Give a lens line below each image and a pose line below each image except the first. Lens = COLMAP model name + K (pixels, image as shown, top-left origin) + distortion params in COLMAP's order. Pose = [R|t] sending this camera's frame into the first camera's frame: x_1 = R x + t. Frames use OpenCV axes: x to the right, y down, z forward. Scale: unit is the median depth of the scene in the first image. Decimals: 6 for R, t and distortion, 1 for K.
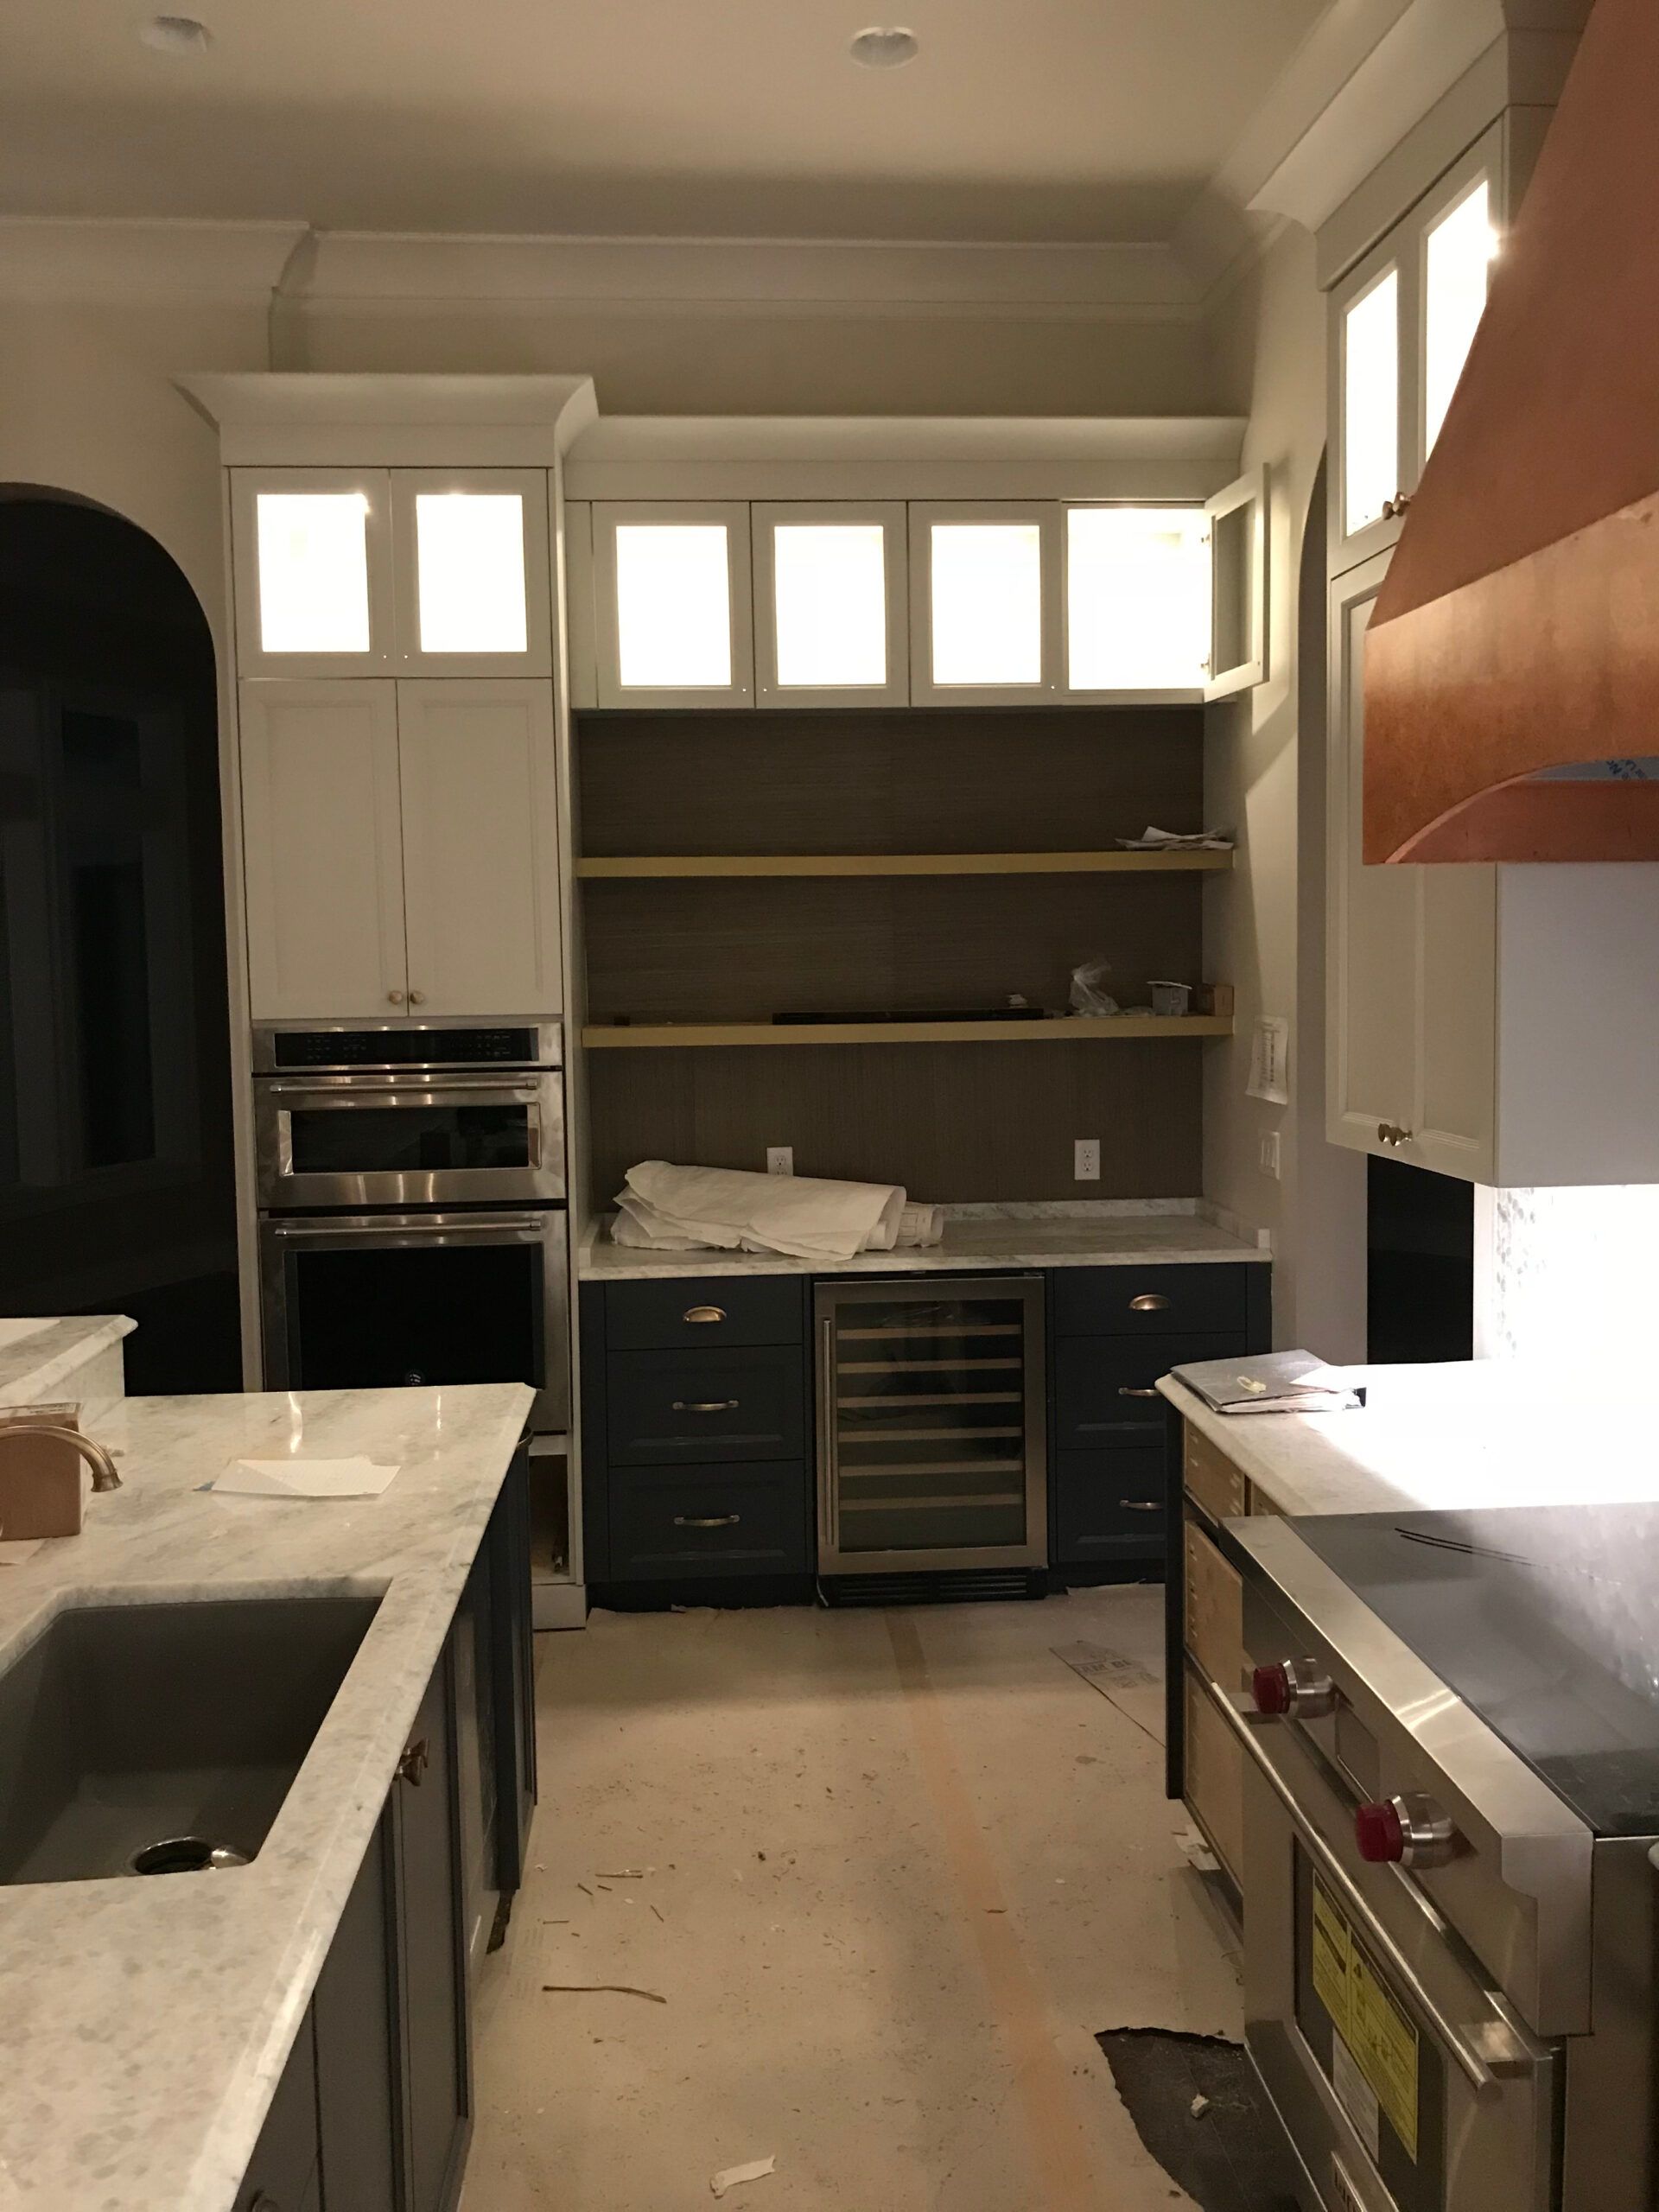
lens RADIAL K [[1802.0, 0, 828.9], [0, 1802.0, 1100.5], [0, 0, 1]] dist [-0.000028, -0.008595]
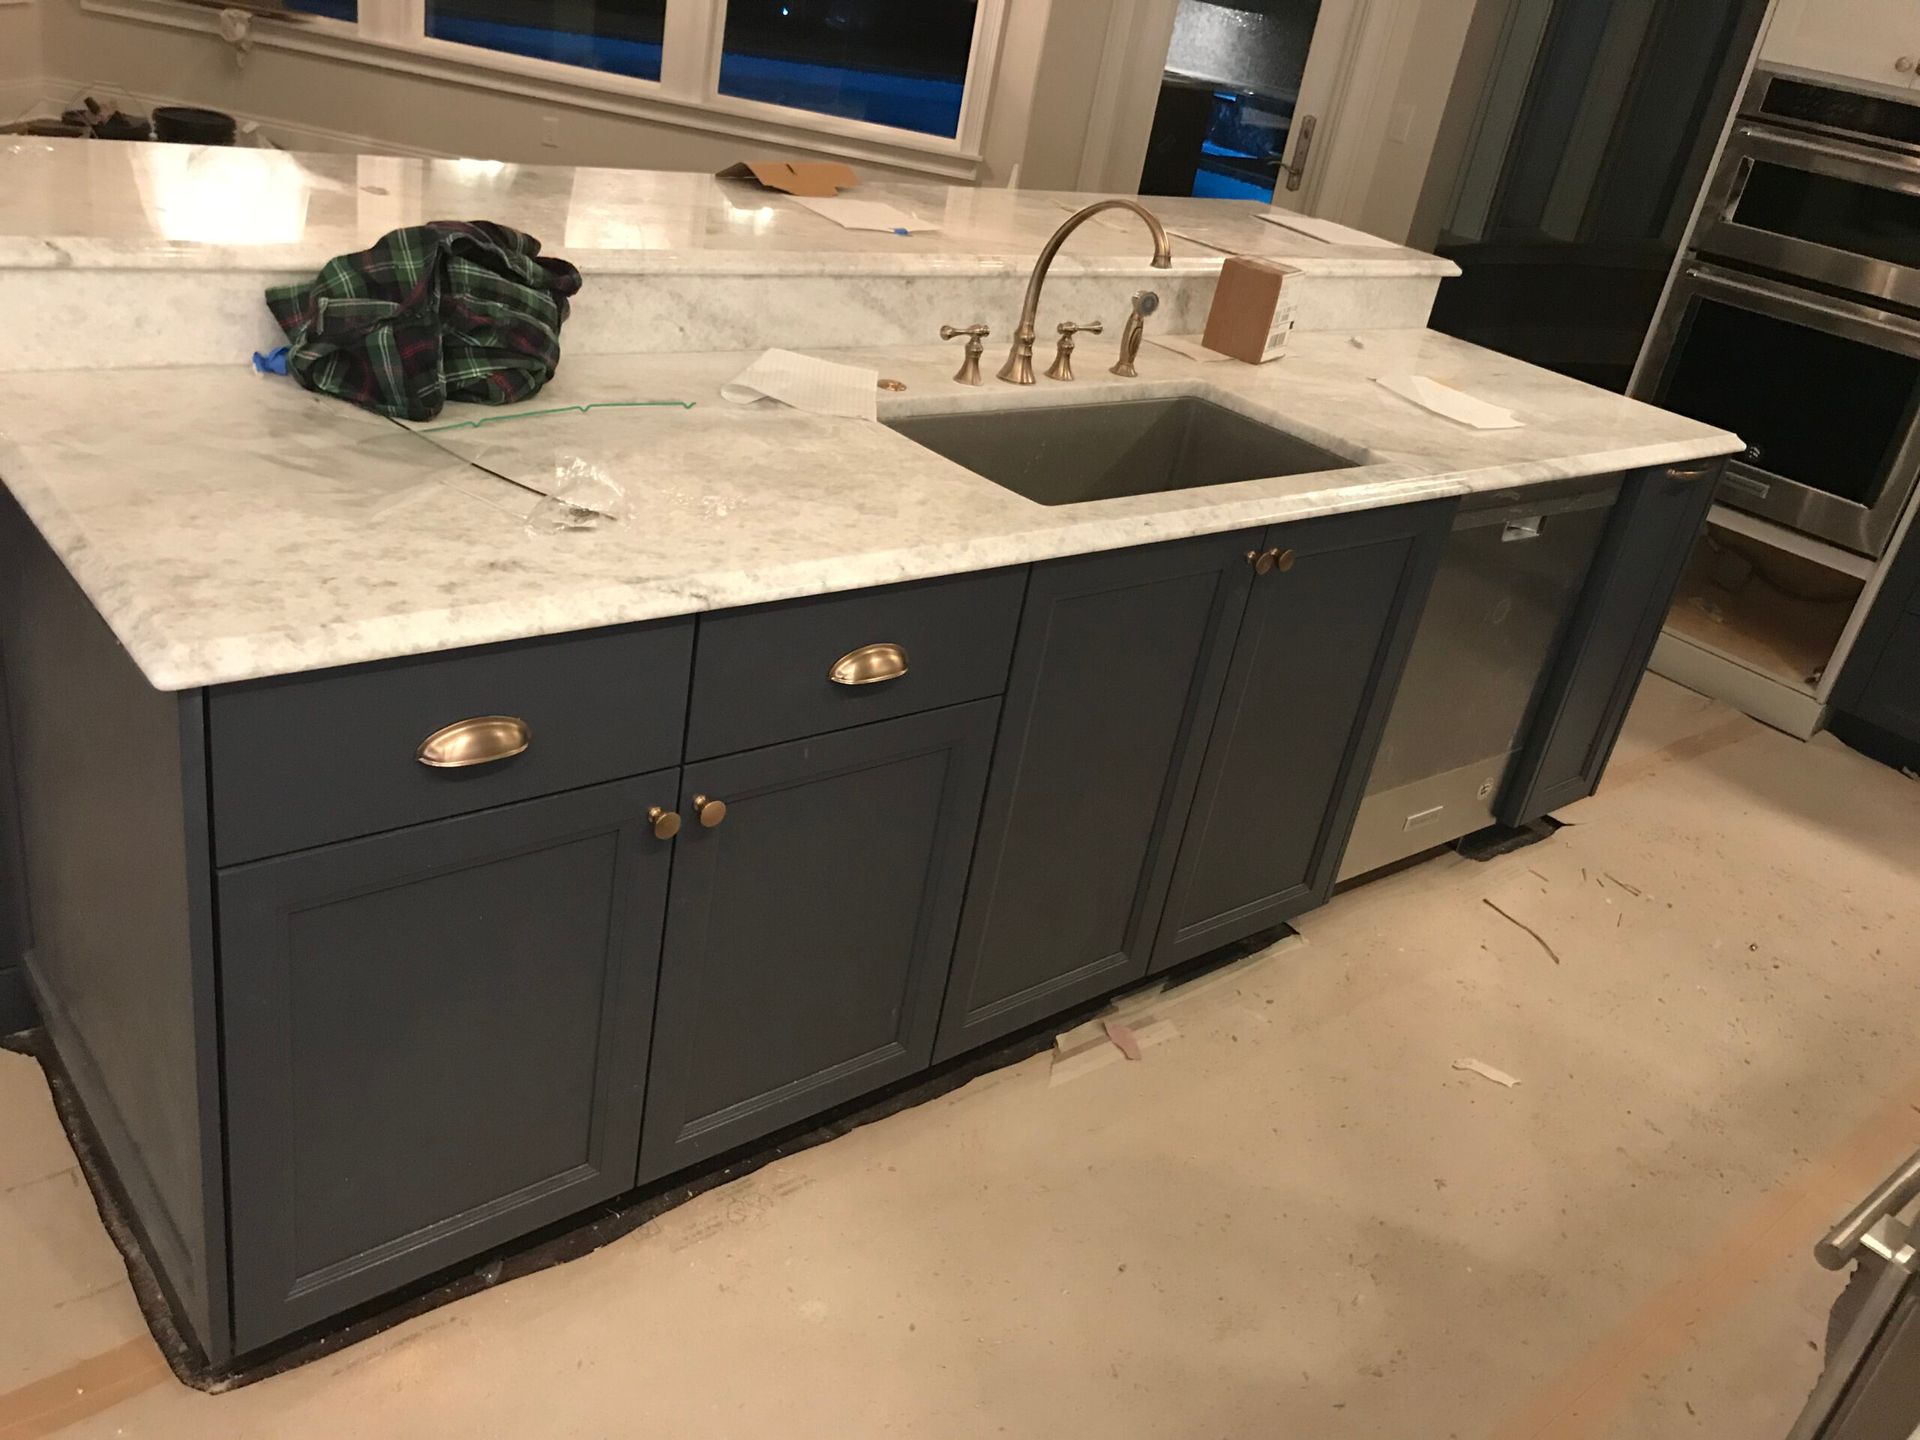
lens RADIAL K [[1564.1, 0, 965.6], [0, 1564.1, 719.5], [0, 0, 1]] dist [-0.000028, -0.008595]
pose [[0.586073, 0.471145, -0.659197, 0.252862], [-0.242898, 0.878308, 0.411795, 0.040456], [0.772993, -0.081225, 0.629193, 0.082838]]
